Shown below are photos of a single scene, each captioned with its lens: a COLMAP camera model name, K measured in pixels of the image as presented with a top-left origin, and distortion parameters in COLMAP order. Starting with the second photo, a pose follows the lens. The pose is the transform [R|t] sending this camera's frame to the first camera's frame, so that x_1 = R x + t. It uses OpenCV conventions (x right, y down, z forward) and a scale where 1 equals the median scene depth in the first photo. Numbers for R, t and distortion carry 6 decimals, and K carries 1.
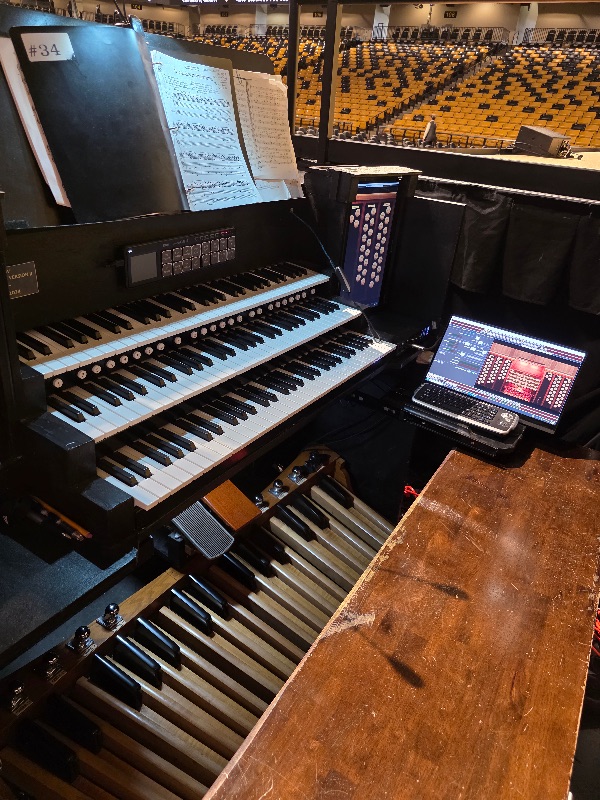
lens RADIAL K [[539.9, 0, 302.3], [0, 539.9, 397.3], [0, 0, 1]] dist [0.001752, -0.017562]
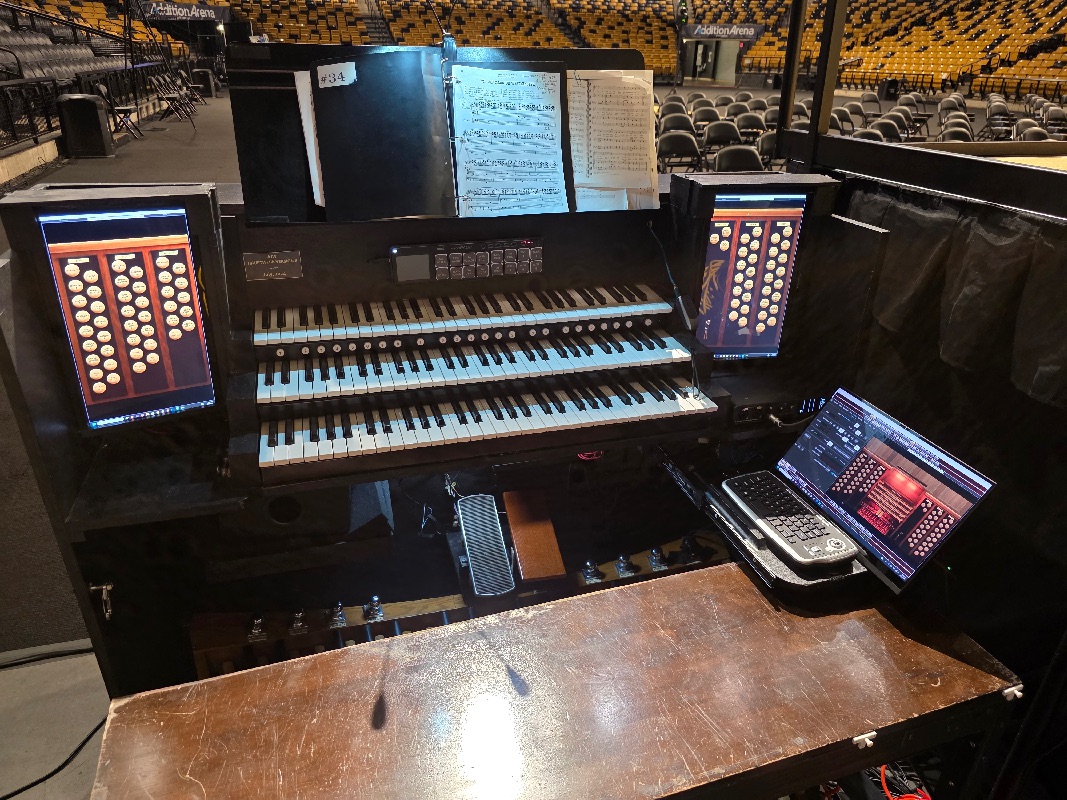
lens RADIAL K [[720.1, 0, 534.2], [0, 720.1, 401.6], [0, 0, 1]] dist [0.001752, -0.017562]
pose [[0.773213, 0.208162, -0.599007, 0.578572], [-0.253976, 0.967175, 0.008267, -0.046753], [0.581066, 0.145741, 0.800701, 0.050648]]
